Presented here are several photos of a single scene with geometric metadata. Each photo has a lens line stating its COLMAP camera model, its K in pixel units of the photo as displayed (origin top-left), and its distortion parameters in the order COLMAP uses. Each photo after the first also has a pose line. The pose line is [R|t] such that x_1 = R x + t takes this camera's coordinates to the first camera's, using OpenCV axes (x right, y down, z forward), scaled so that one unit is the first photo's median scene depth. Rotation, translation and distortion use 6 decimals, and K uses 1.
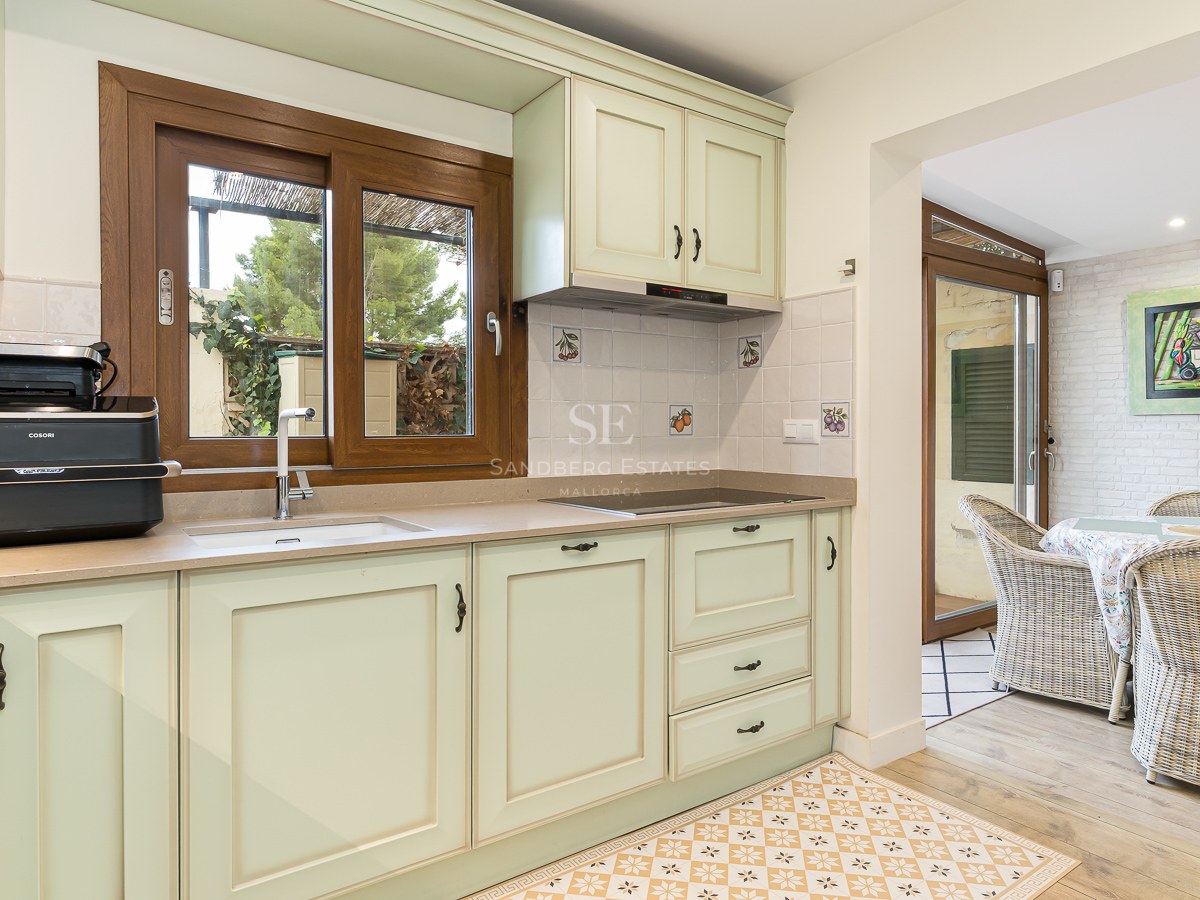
lens RADIAL K [[759.8, 0, 600.6], [0, 759.8, 414.2], [0, 0, 1]] dist [-0.000516, 0.002300]
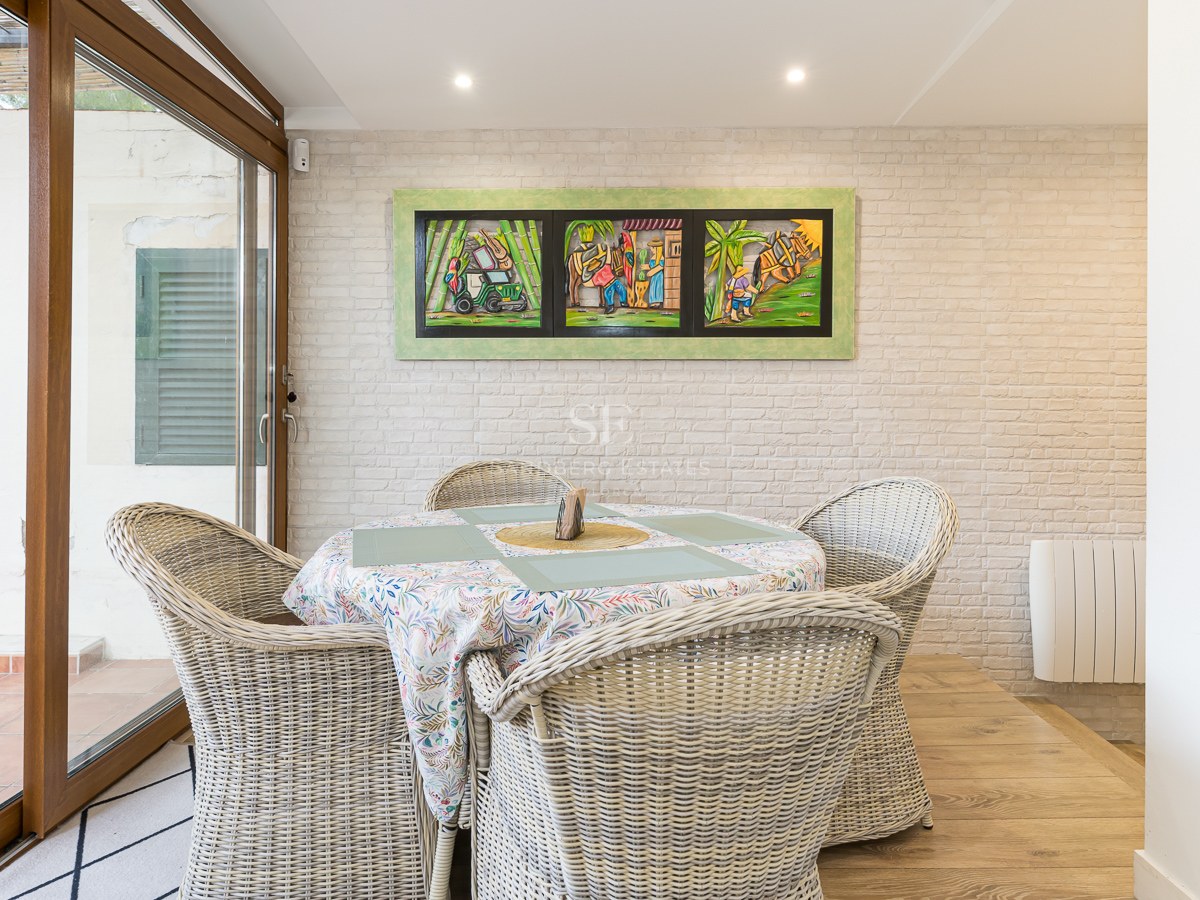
lens RADIAL K [[759.8, 0, 600.6], [0, 759.8, 414.2], [0, 0, 1]] dist [-0.000516, 0.002300]
pose [[0.589984, -0.012543, 0.807318, 0.235453], [-0.016036, 0.999500, 0.027248, 0.029341], [-0.807256, -0.029023, 0.589488, 0.424904]]
